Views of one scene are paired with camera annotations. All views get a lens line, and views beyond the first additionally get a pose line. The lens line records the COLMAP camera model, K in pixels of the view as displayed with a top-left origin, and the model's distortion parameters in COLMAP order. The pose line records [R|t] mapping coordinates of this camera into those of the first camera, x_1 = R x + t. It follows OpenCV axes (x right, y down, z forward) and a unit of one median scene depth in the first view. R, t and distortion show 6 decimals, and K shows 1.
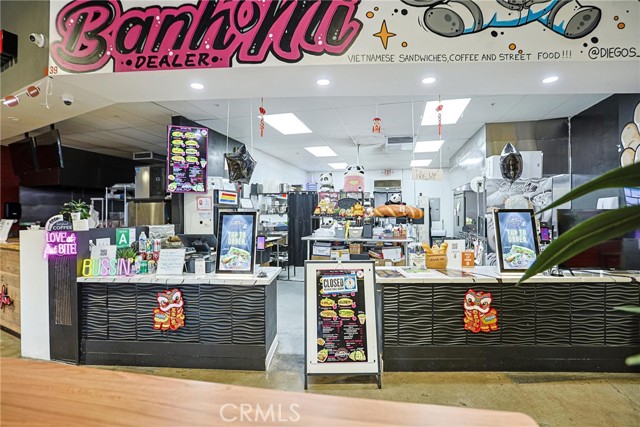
lens RADIAL K [[312.3, 0, 320.0], [0, 312.3, 213.5], [0, 0, 1]] dist [-0.027083, 0.001136]
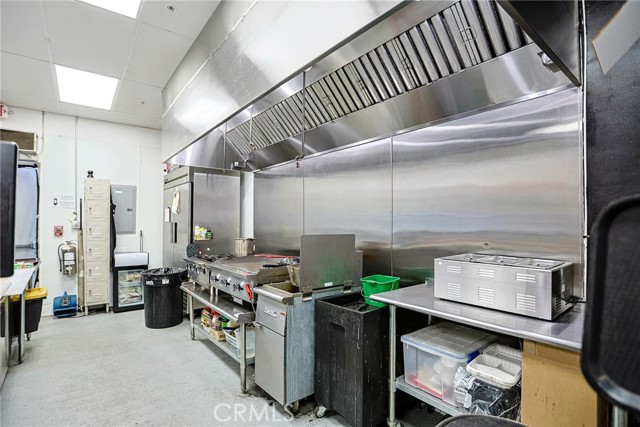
lens RADIAL K [[303.9, 0, 307.5], [0, 303.9, 219.4], [0, 0, 1]] dist [-0.031072, 0.000448]
pose [[0.625676, 0.009505, 0.780025, 0.634984], [-0.000226, 0.999928, -0.012003, 0.026936], [-0.780083, 0.007334, 0.625633, 1.677444]]
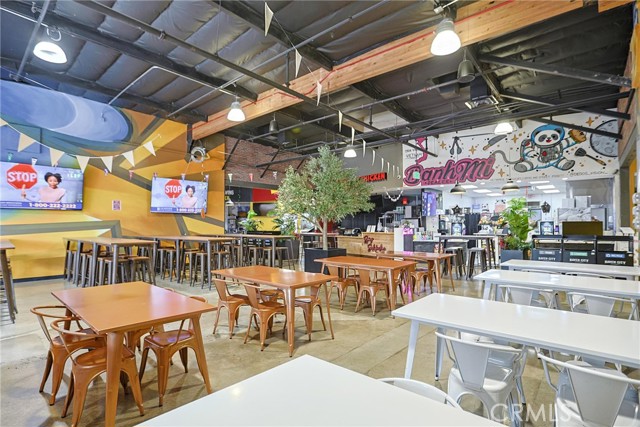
lens RADIAL K [[312.3, 0, 329.5], [0, 312.3, 212.9], [0, 0, 1]] dist [-0.036266, 0.000866]
pose [[0.899732, -0.013626, -0.436230, -0.026858], [-0.000996, 0.999446, -0.033273, 0.000365], [0.436442, 0.030371, 0.899220, -2.846802]]
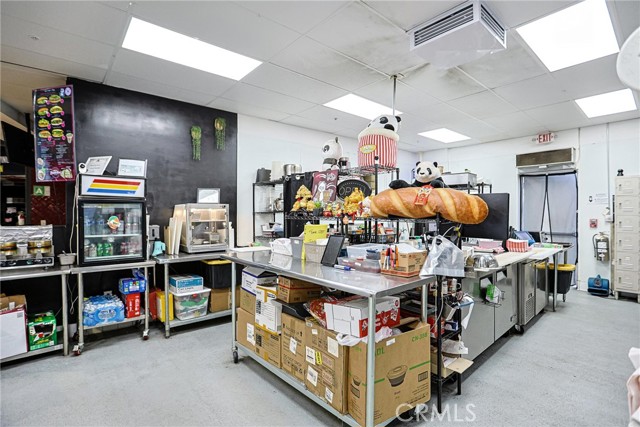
lens RADIAL K [[312.3, 0, 329.5], [0, 312.3, 212.9], [0, 0, 1]] dist [-0.036266, 0.000866]
pose [[0.827303, 0.000734, -0.561756, 0.726163], [-0.001179, 0.999999, -0.000429, 0.007553], [0.561755, 0.001017, 0.827303, 1.185578]]
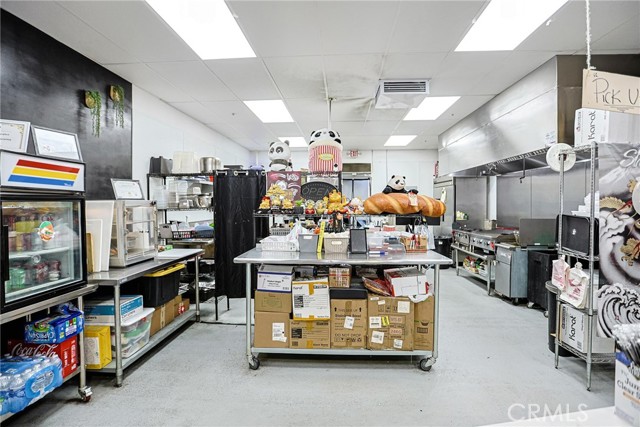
lens RADIAL K [[303.2, 0, 326.0], [0, 303.2, 209.5], [0, 0, 1]] dist [-0.028400, 0.001045]
pose [[0.980753, -0.005966, 0.195162, -0.014469], [0.002581, 0.999842, 0.017593, -0.015883], [-0.195237, -0.016750, 0.980613, 0.910116]]
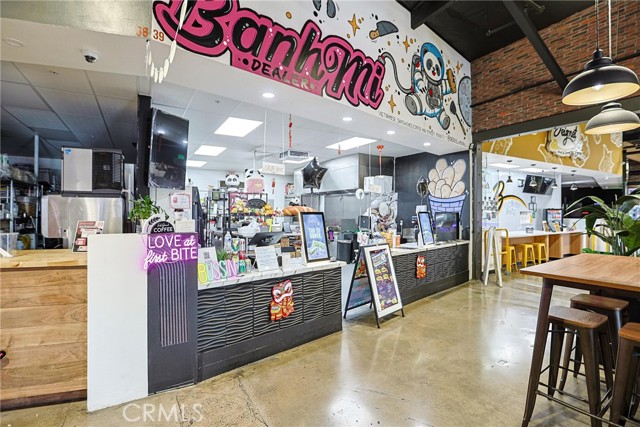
lens RADIAL K [[312.3, 0, 329.5], [0, 312.3, 212.9], [0, 0, 1]] dist [-0.036266, 0.000866]
pose [[0.686674, 0.004696, 0.726951, -1.131872], [-0.005637, 0.999983, -0.001135, -0.000247], [-0.726944, -0.003318, 0.686689, 0.108891]]
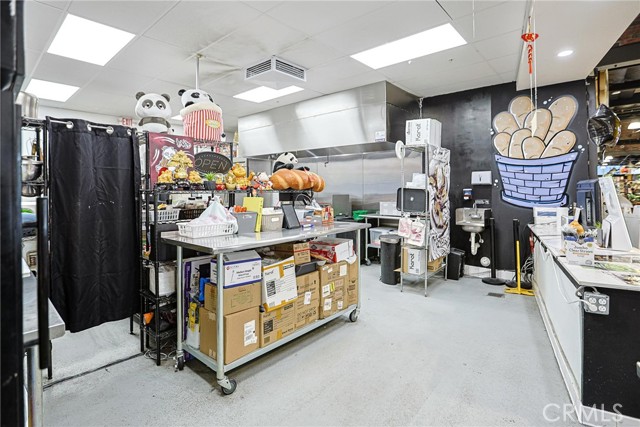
lens RADIAL K [[319.4, 0, 319.0], [0, 319.4, 181.9], [0, 0, 1]] dist [-0.031082, 0.000601]
pose [[0.458452, 0.016241, 0.888571, -0.586603], [0.004158, 0.999783, -0.020419, 0.015625], [-0.888710, 0.013056, 0.458285, 1.308821]]
